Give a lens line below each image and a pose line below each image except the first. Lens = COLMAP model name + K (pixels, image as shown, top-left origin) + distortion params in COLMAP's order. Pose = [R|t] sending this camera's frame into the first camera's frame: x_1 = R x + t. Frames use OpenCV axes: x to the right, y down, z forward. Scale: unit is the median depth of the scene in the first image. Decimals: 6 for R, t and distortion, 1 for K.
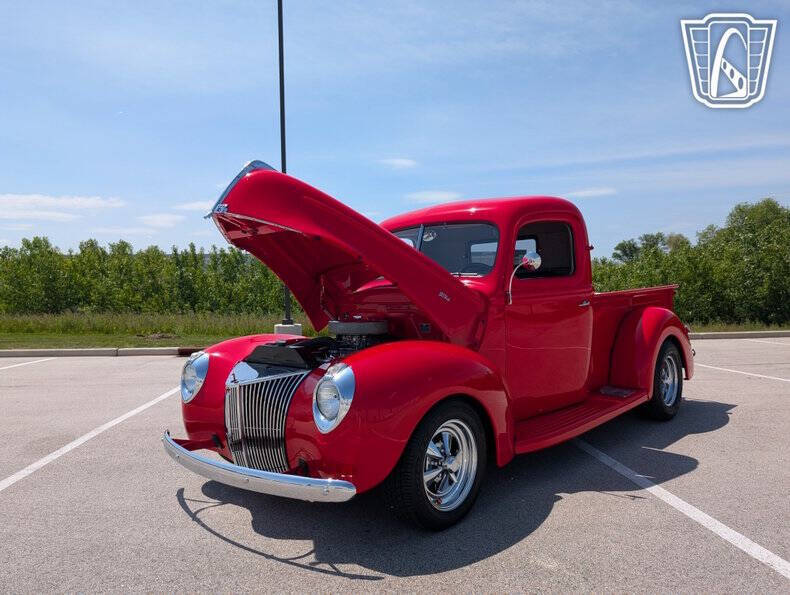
lens RADIAL K [[589.2, 0, 386.4], [0, 589.2, 307.6], [0, 0, 1]] dist [-0.002572, -0.001887]
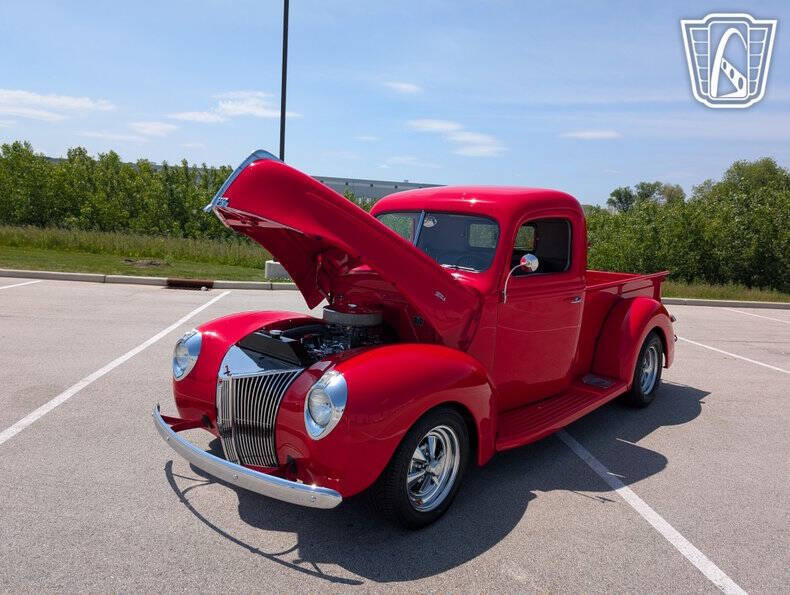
lens RADIAL K [[588.3, 0, 395.0], [0, 588.3, 297.5], [0, 0, 1]] dist [-0.002188, -0.001881]
pose [[0.996913, 0.069967, 0.035621, -0.014190], [-0.073255, 0.992146, 0.101387, -0.110075], [-0.028248, -0.103684, 0.994209, 0.001596]]
